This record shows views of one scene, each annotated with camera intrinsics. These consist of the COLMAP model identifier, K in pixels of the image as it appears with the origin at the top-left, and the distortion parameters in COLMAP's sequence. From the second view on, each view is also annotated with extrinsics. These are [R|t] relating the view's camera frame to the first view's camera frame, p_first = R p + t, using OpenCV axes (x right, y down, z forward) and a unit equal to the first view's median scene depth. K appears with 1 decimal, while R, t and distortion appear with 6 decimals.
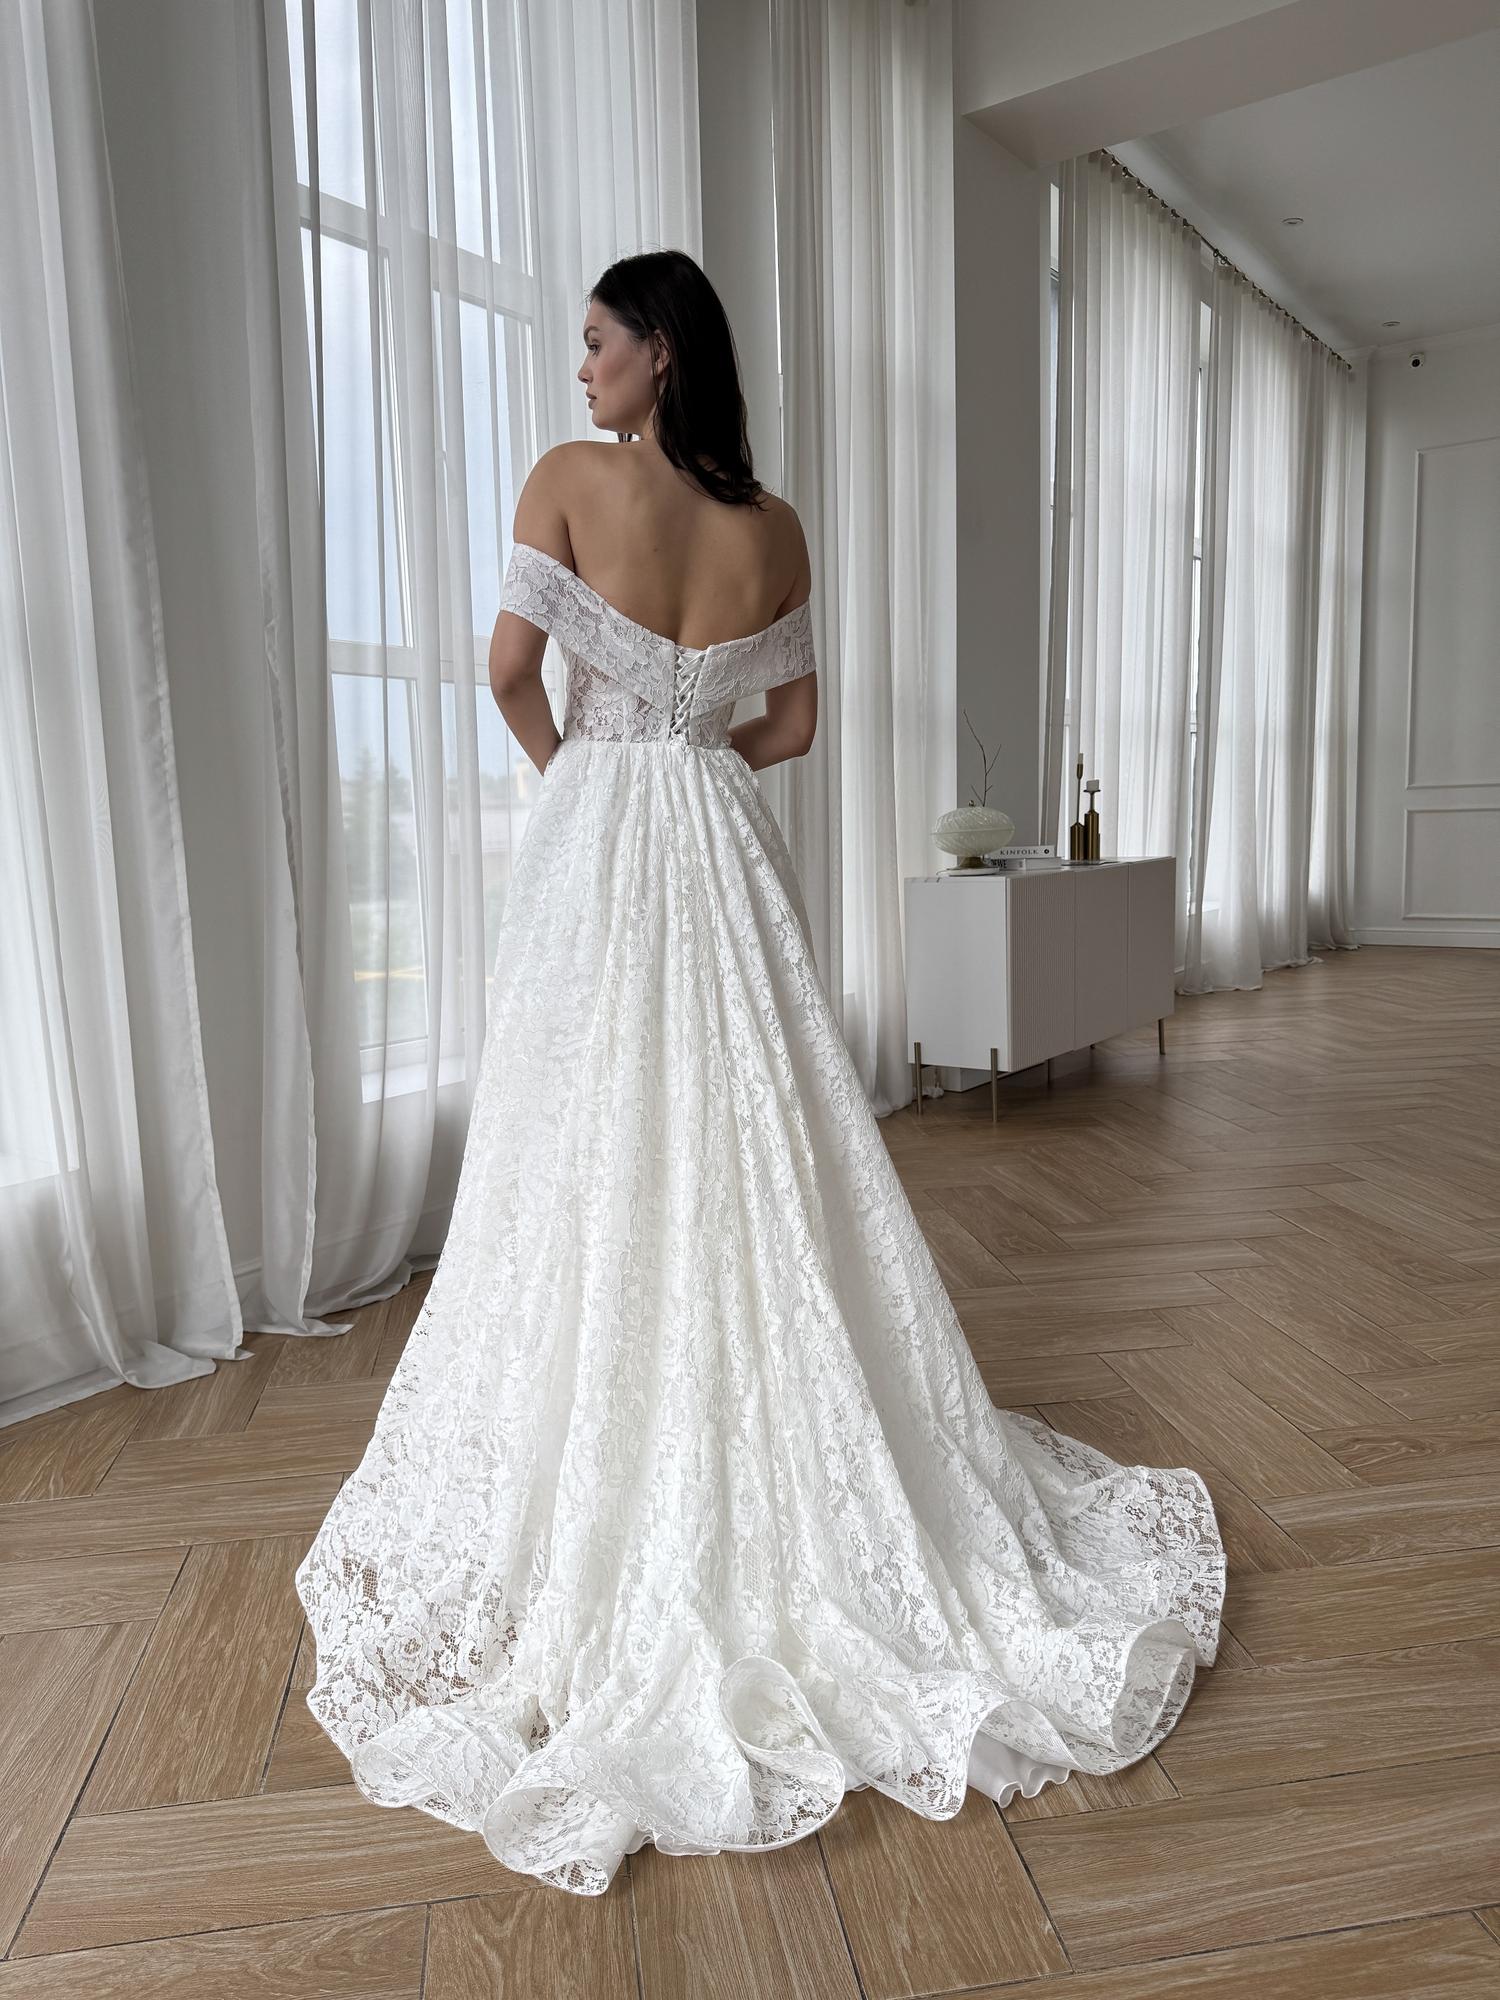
lens RADIAL K [[1420.8, 0, 751.5], [0, 1420.8, 997.7], [0, 0, 1]] dist [0.036905, -0.039118]
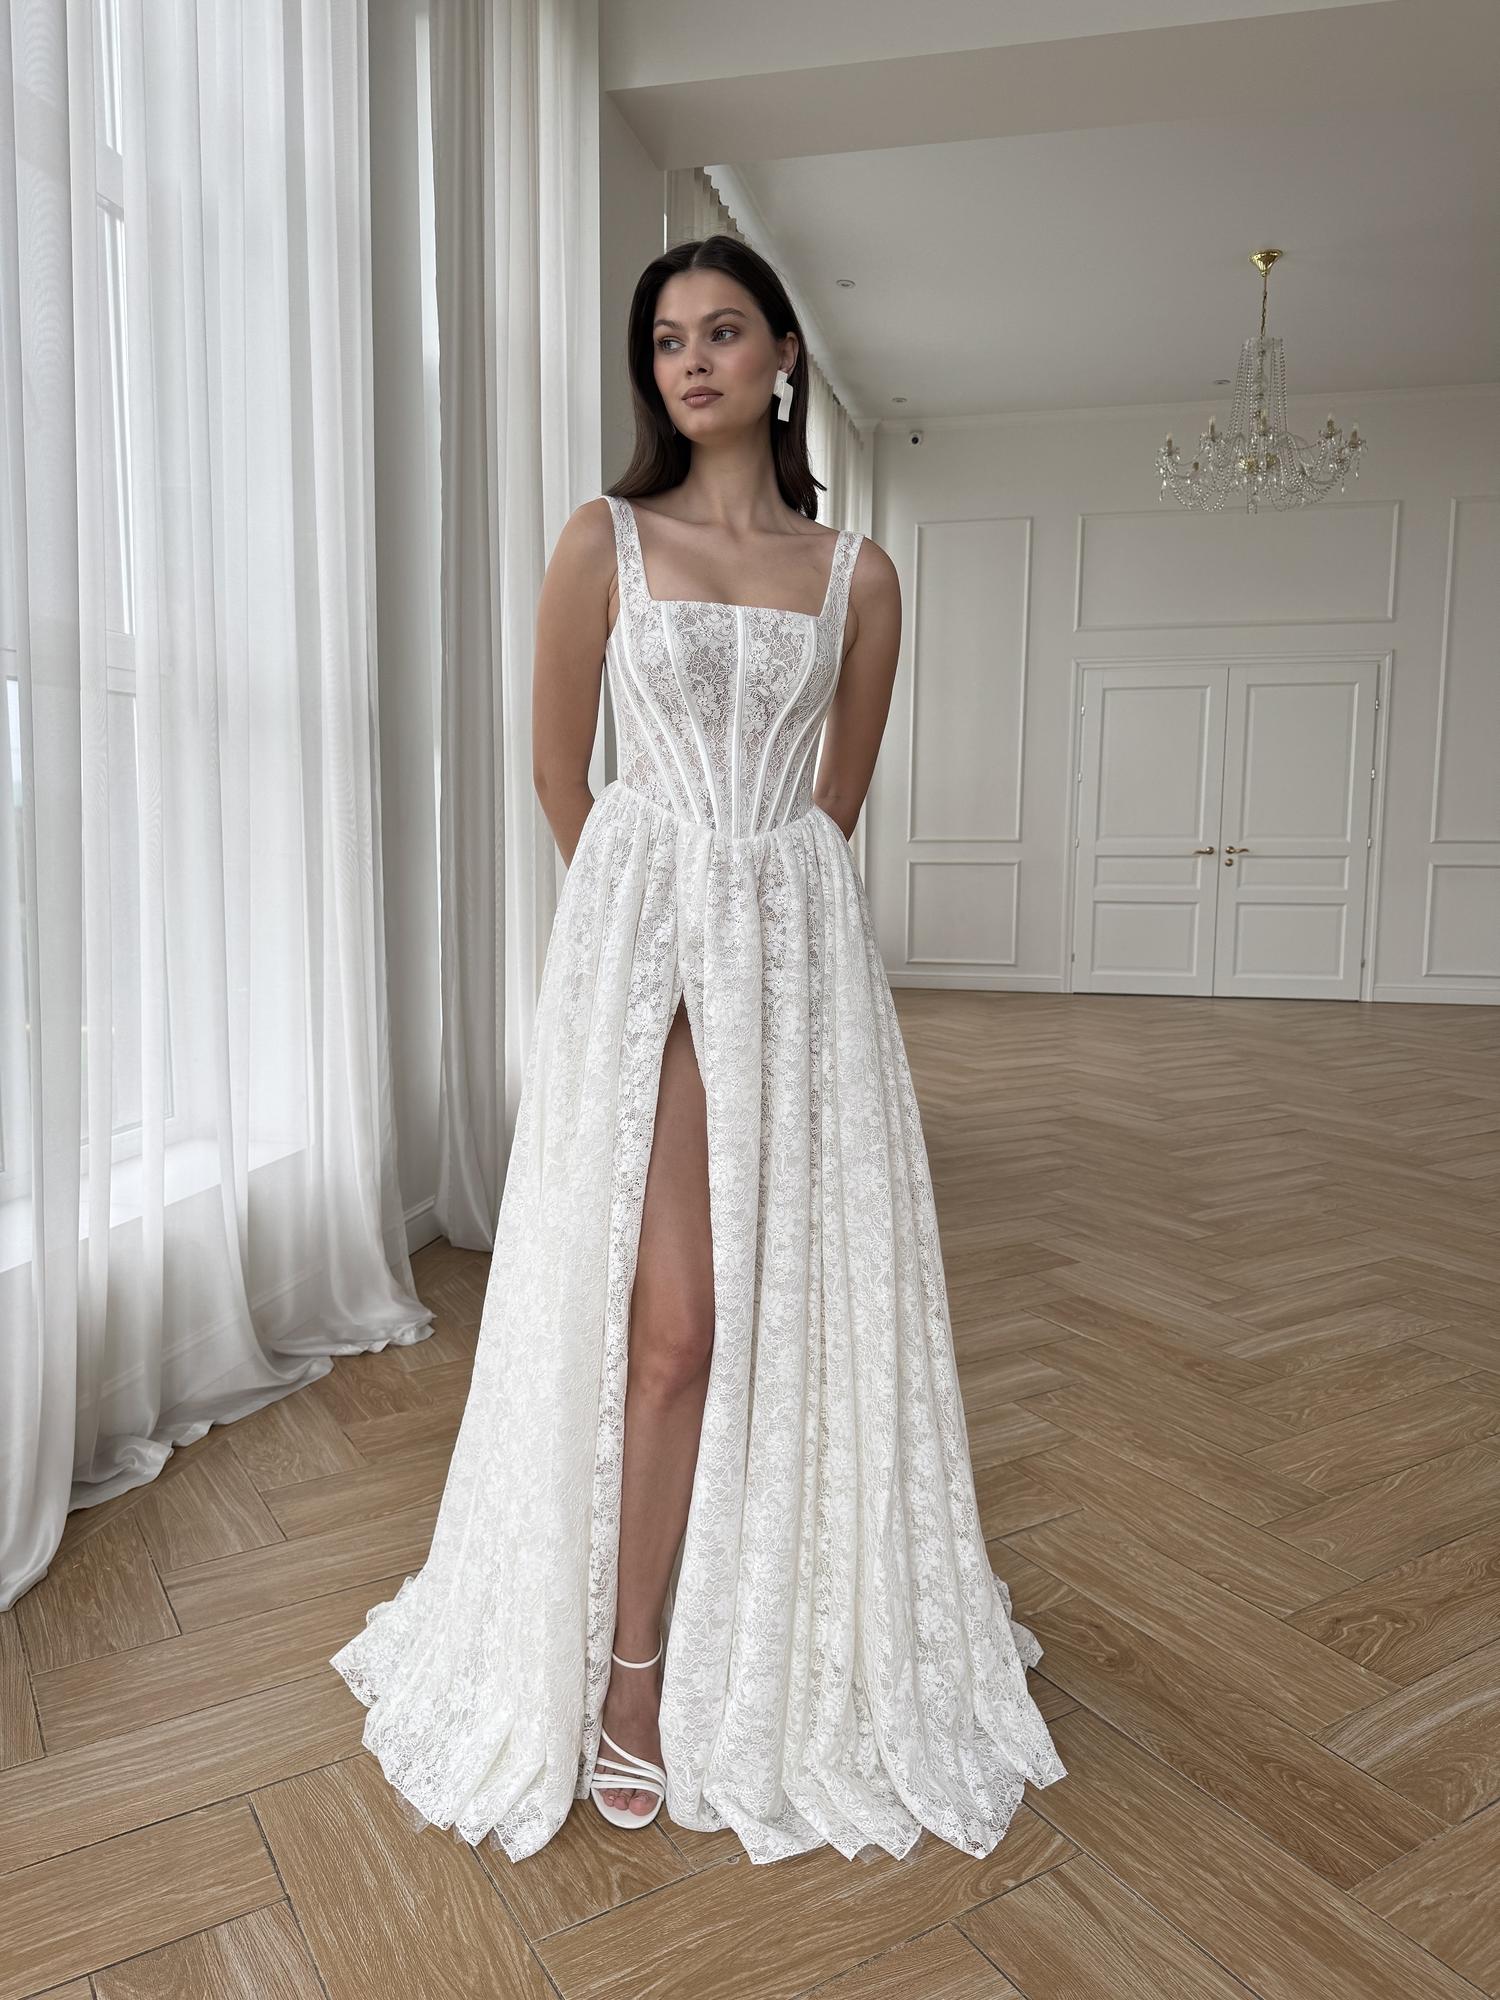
lens RADIAL K [[1420.8, 0, 746.5], [0, 1420.8, 993.5], [0, 0, 1]] dist [0.036905, -0.039118]
pose [[0.921077, -0.012631, 0.389175, -0.212839], [0.020074, 0.999685, -0.015064, -0.062158], [-0.388862, 0.021687, 0.921041, 0.257495]]
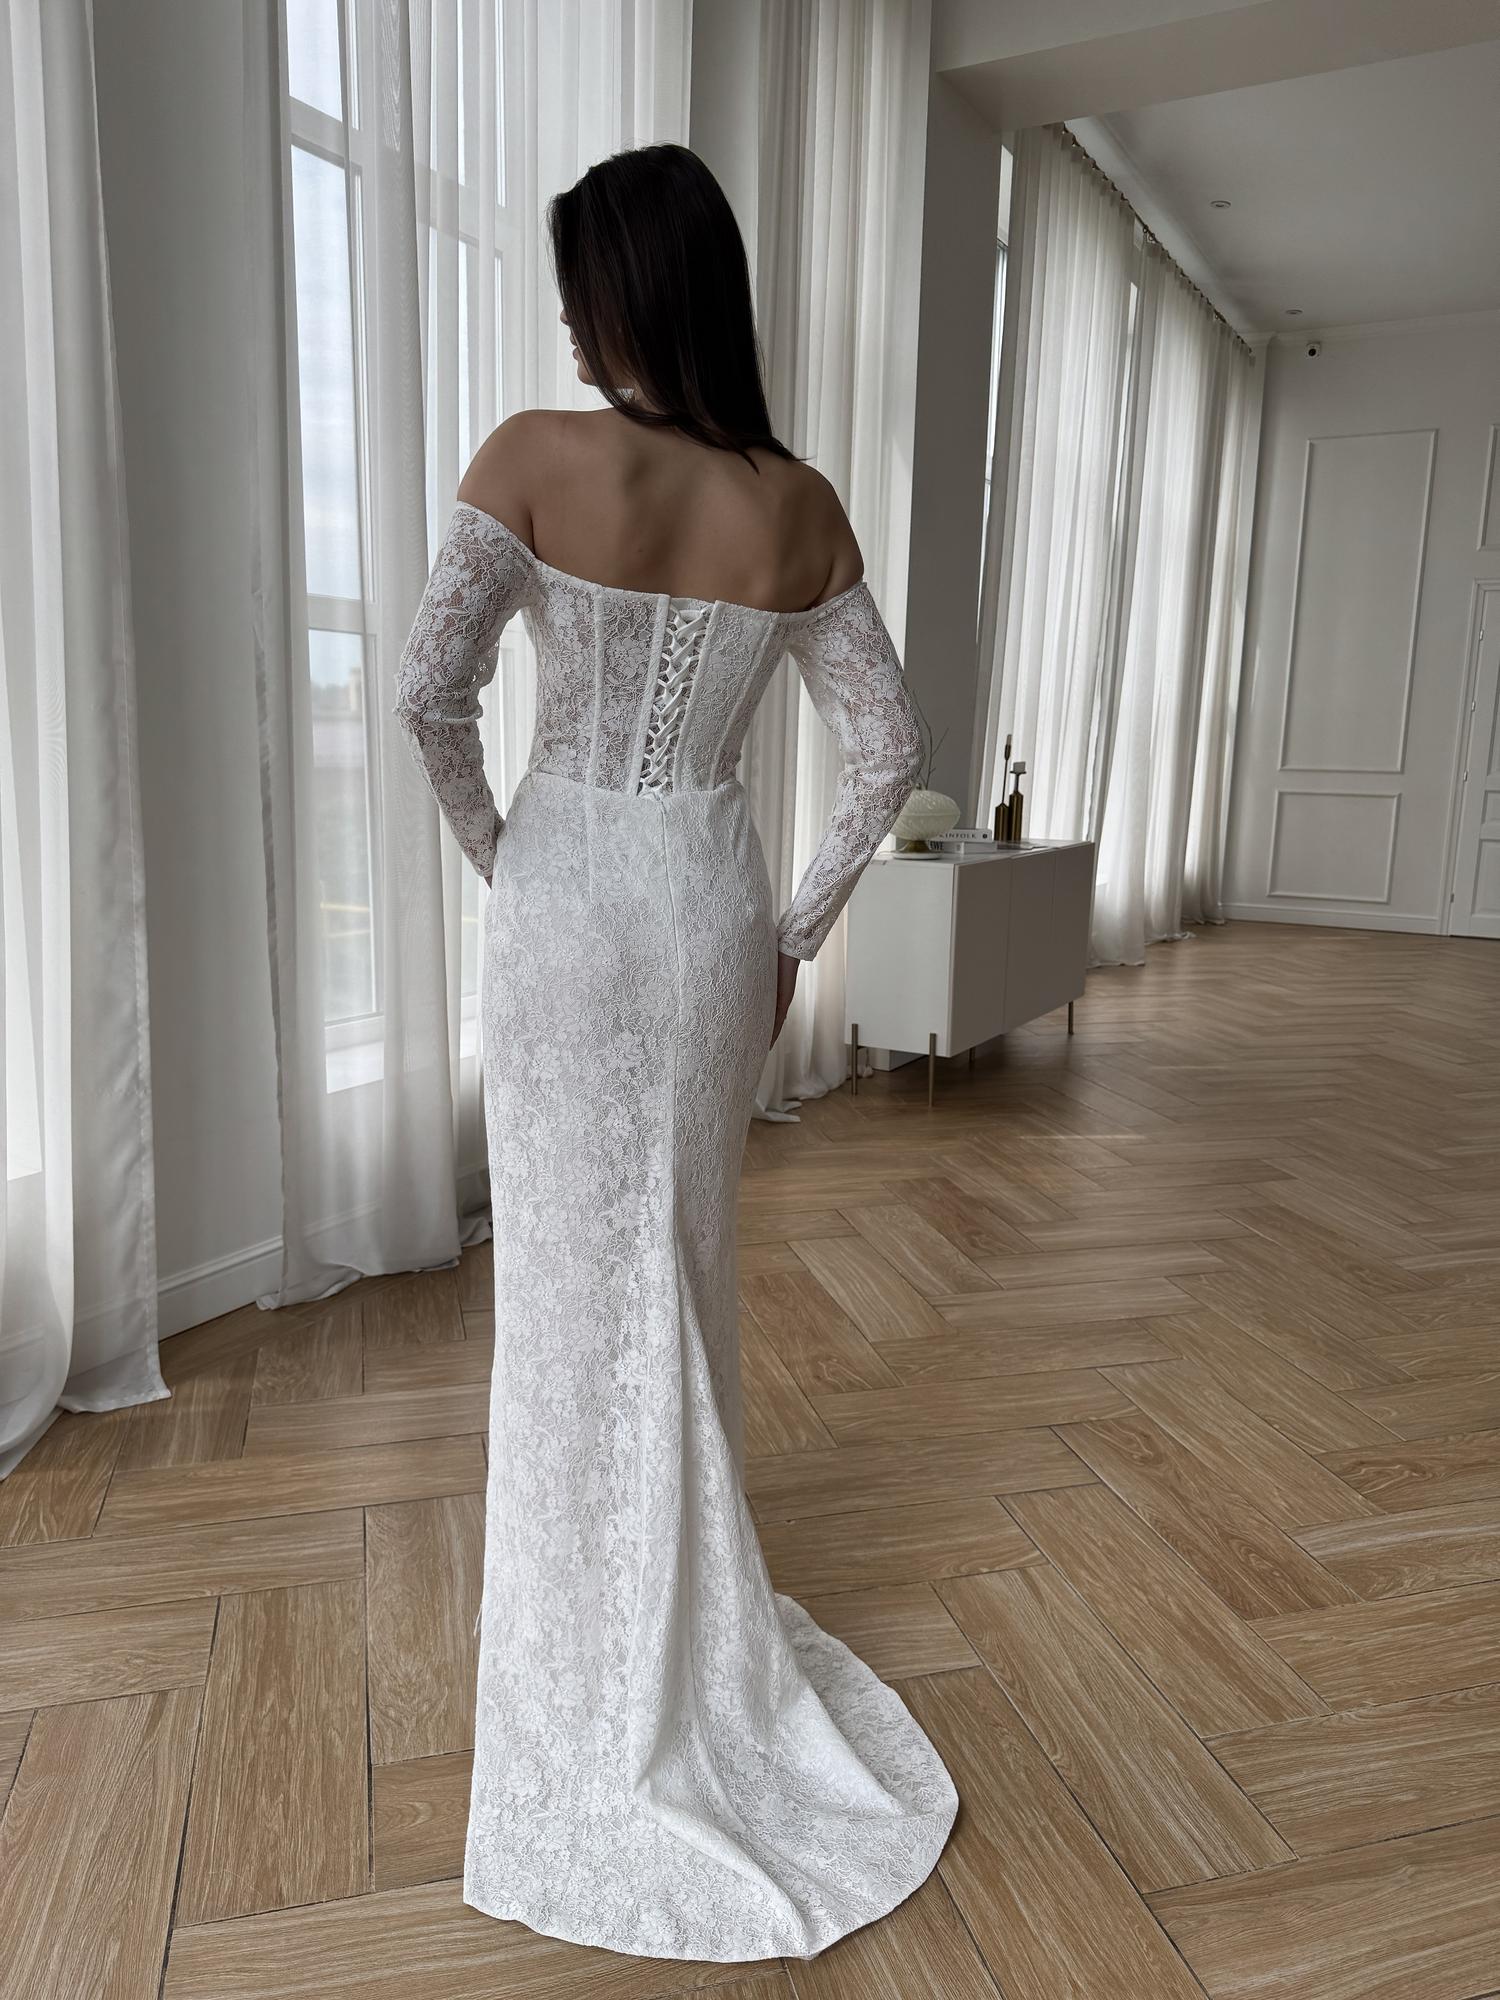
lens RADIAL K [[1420.8, 0, 754.8], [0, 1420.8, 1004.6], [0, 0, 1]] dist [0.036905, -0.039118]
pose [[0.992402, 0.028524, 0.119686, -0.122618], [-0.034686, 0.998161, 0.049720, -0.049541], [-0.118047, -0.053493, 0.991566, 0.031143]]
